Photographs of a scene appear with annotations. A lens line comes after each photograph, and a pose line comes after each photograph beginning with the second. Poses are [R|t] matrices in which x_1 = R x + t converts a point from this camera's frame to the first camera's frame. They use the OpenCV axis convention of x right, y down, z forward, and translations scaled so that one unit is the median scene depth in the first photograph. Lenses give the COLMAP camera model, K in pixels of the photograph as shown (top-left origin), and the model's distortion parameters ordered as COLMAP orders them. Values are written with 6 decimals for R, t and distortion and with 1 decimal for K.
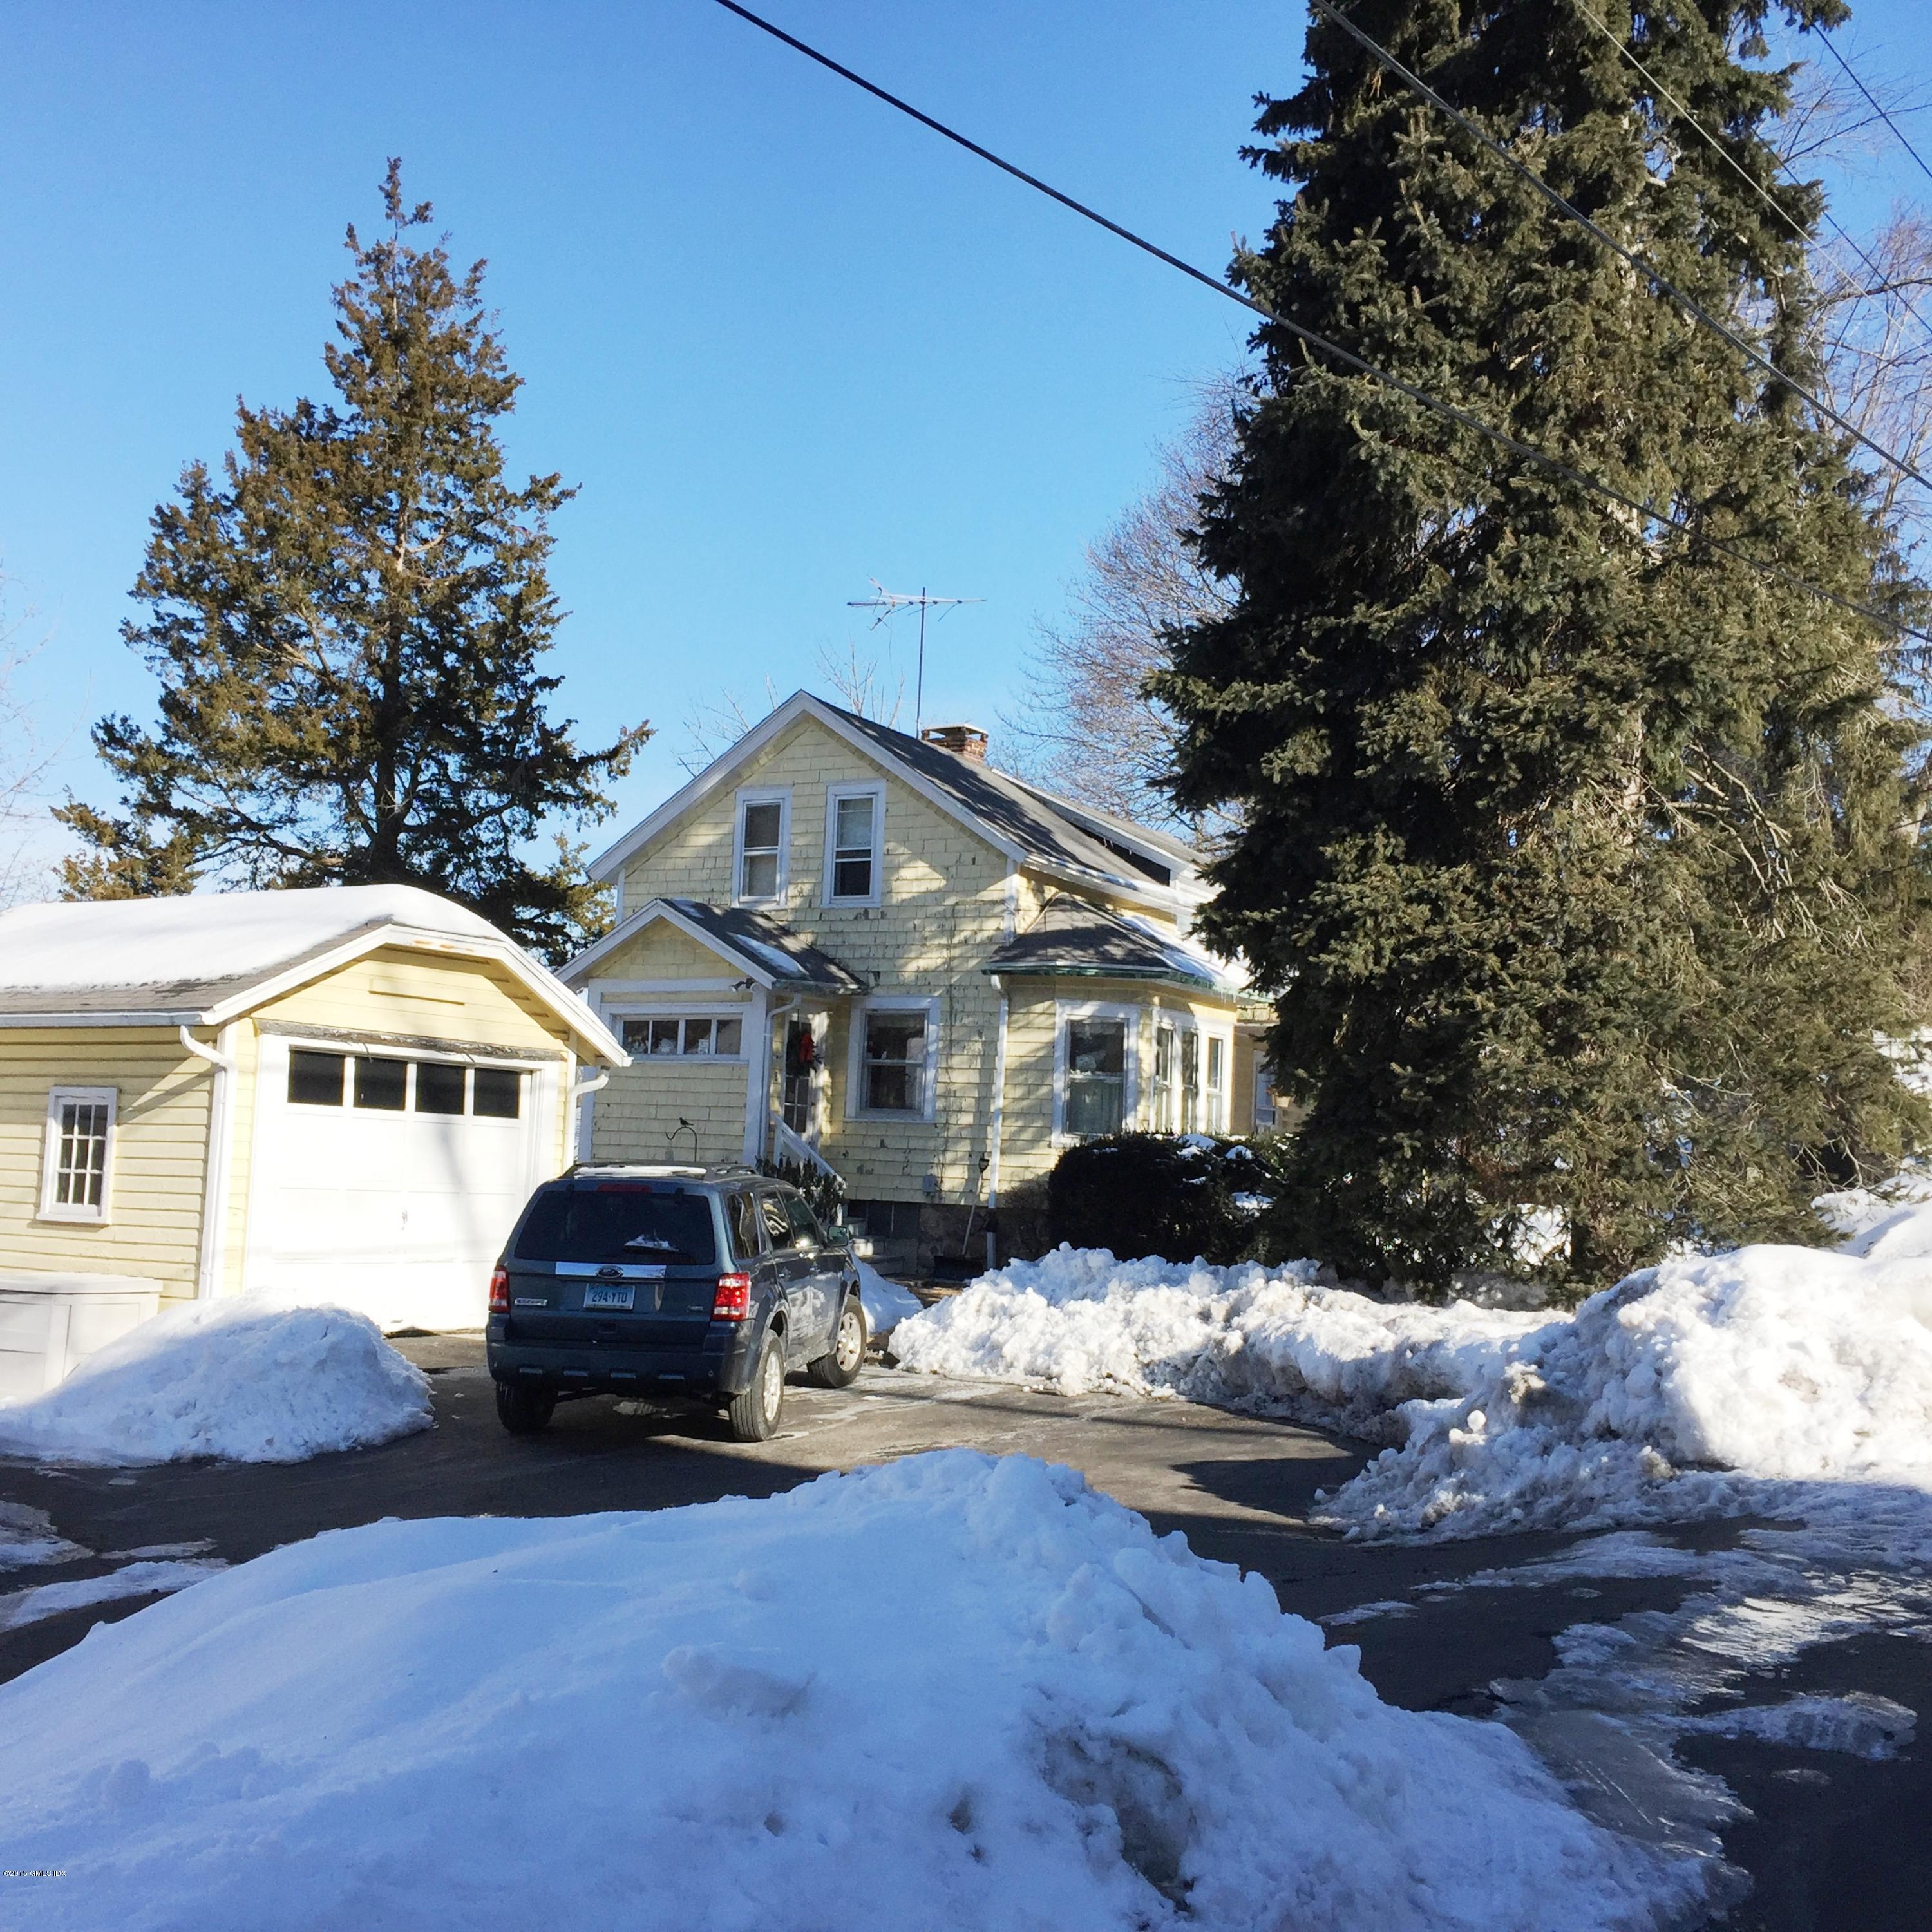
lens RADIAL K [[3305.6, 0, 966.0], [0, 3305.6, 966.0], [0, 0, 1]] dist [-0.004293, -0.008659]
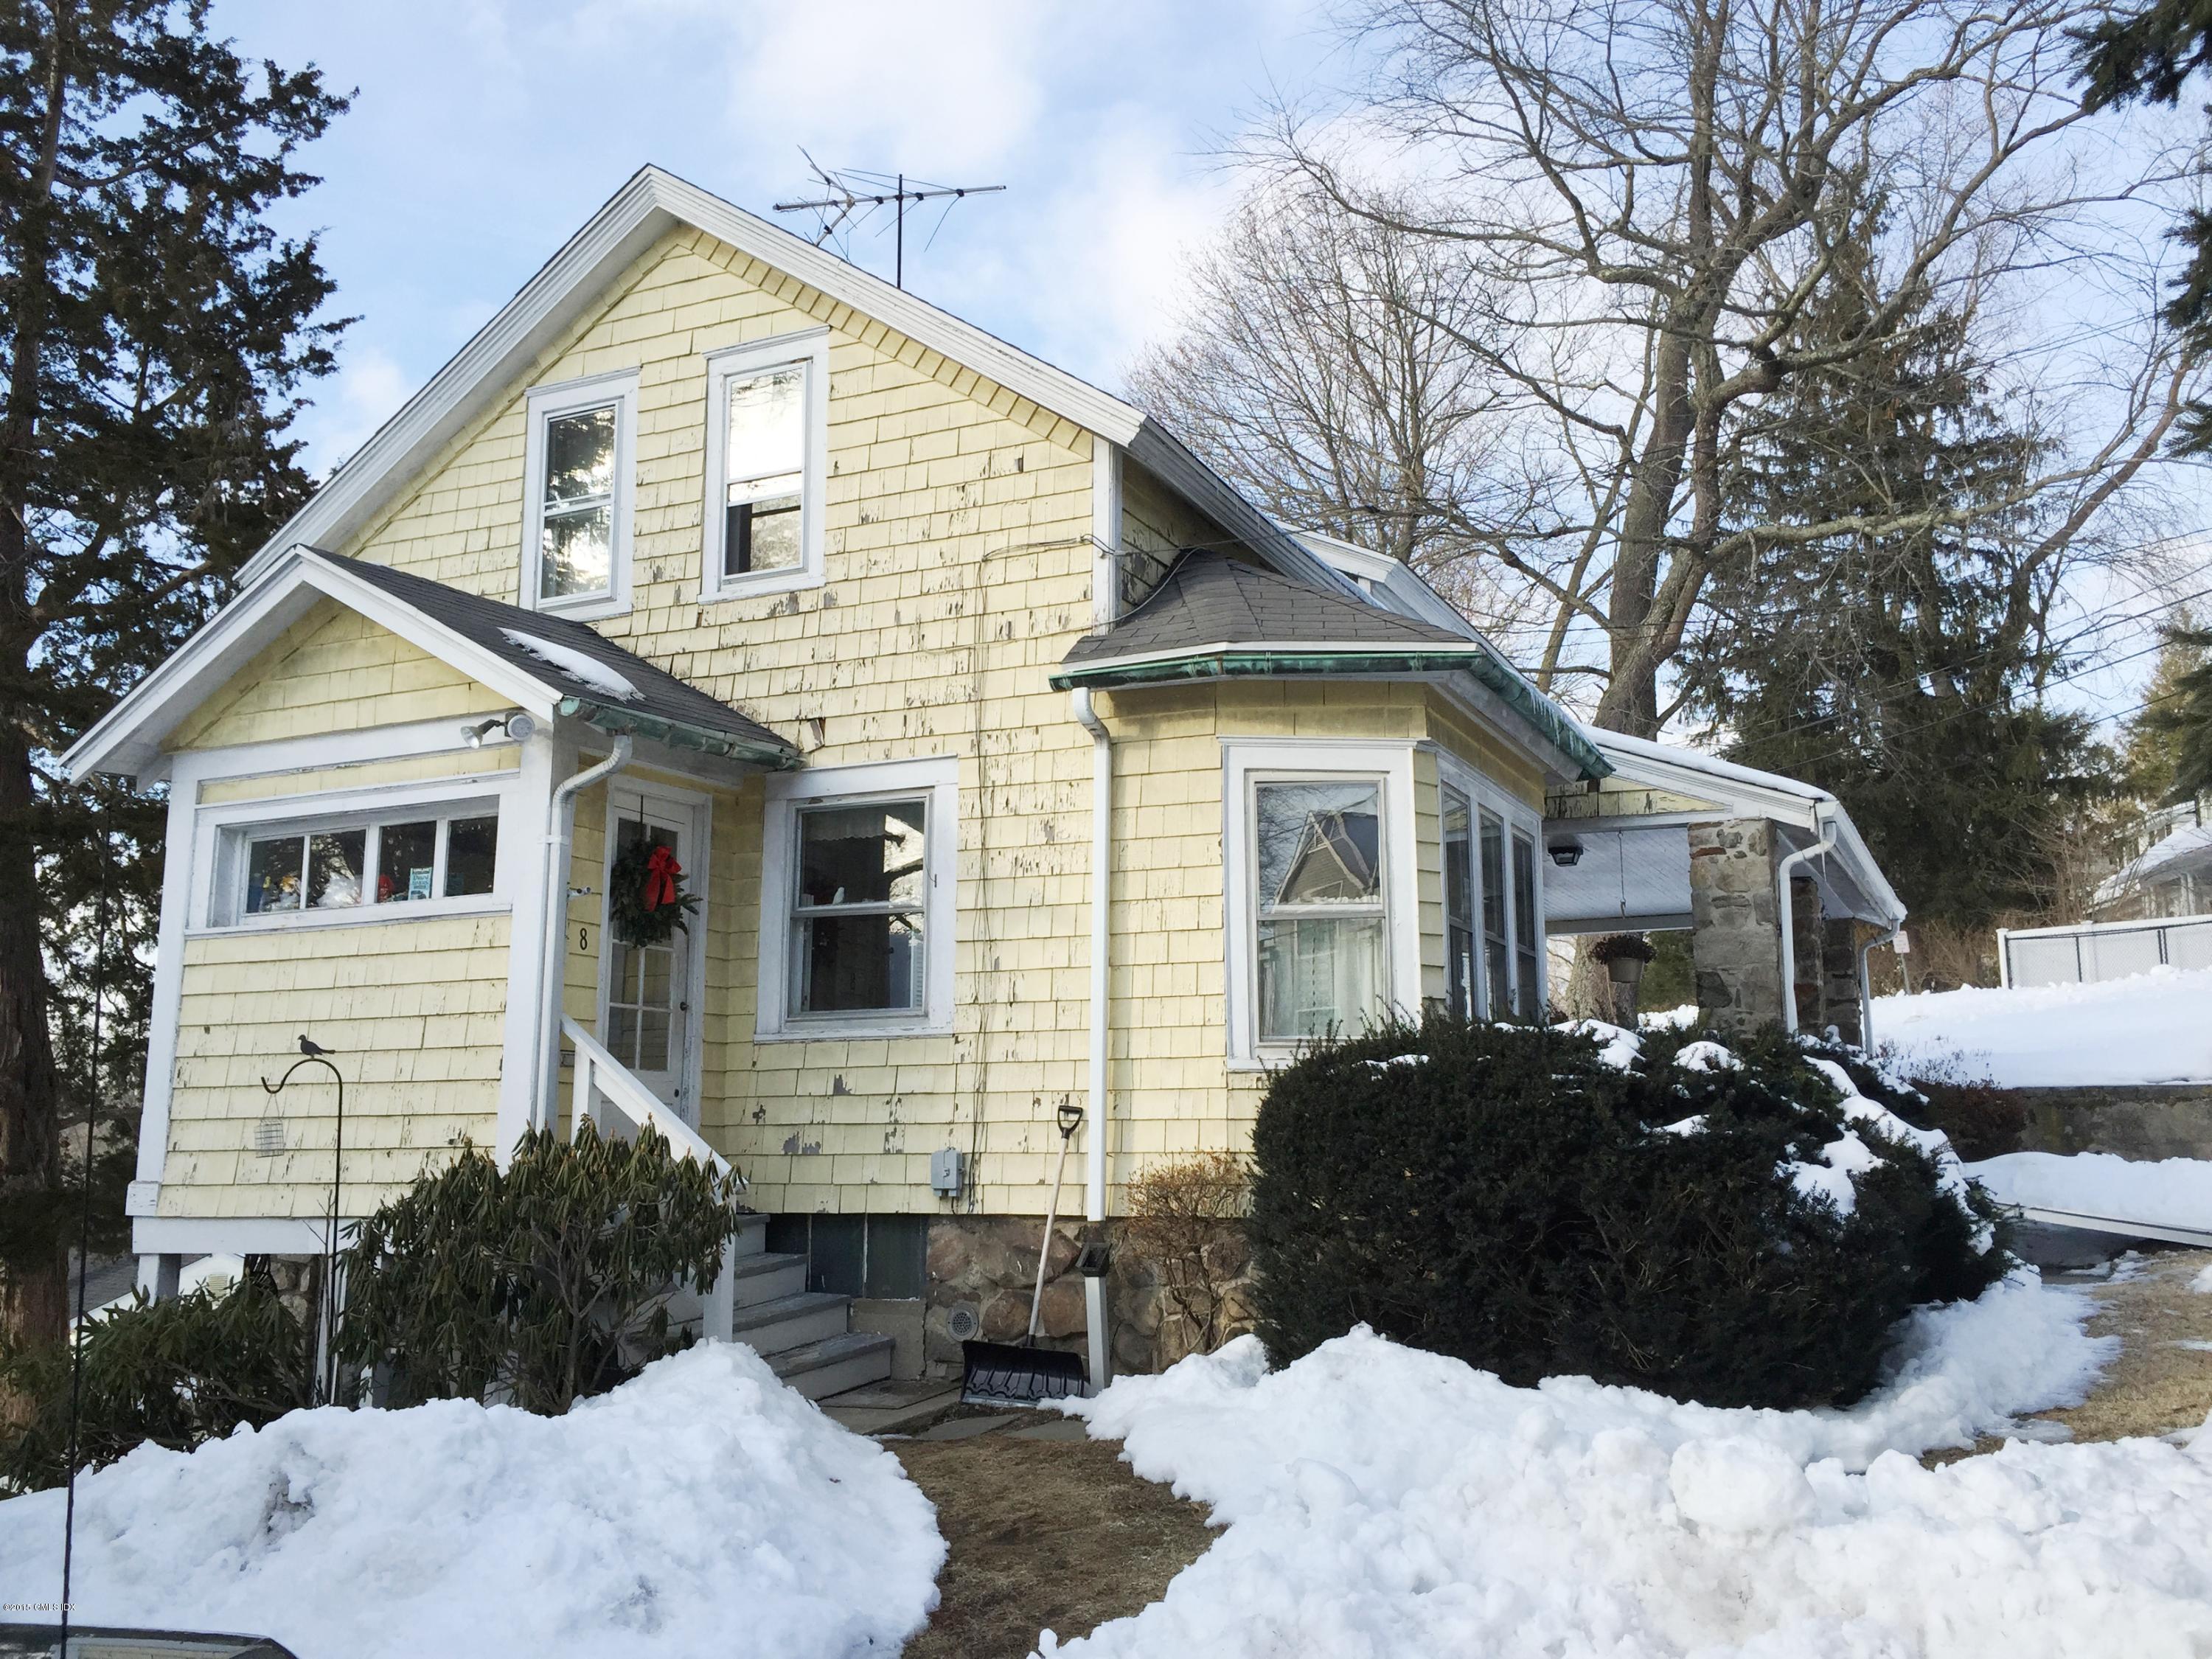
lens RADIAL K [[1872.9, 0, 1106.0], [0, 1872.9, 829.5], [0, 0, 1]] dist [0.056367, -0.082837]
pose [[0.995694, -0.034810, 0.085918, -0.009883], [0.043750, 0.993566, -0.104464, 0.046867], [-0.081729, 0.107773, 0.990810, 0.735920]]
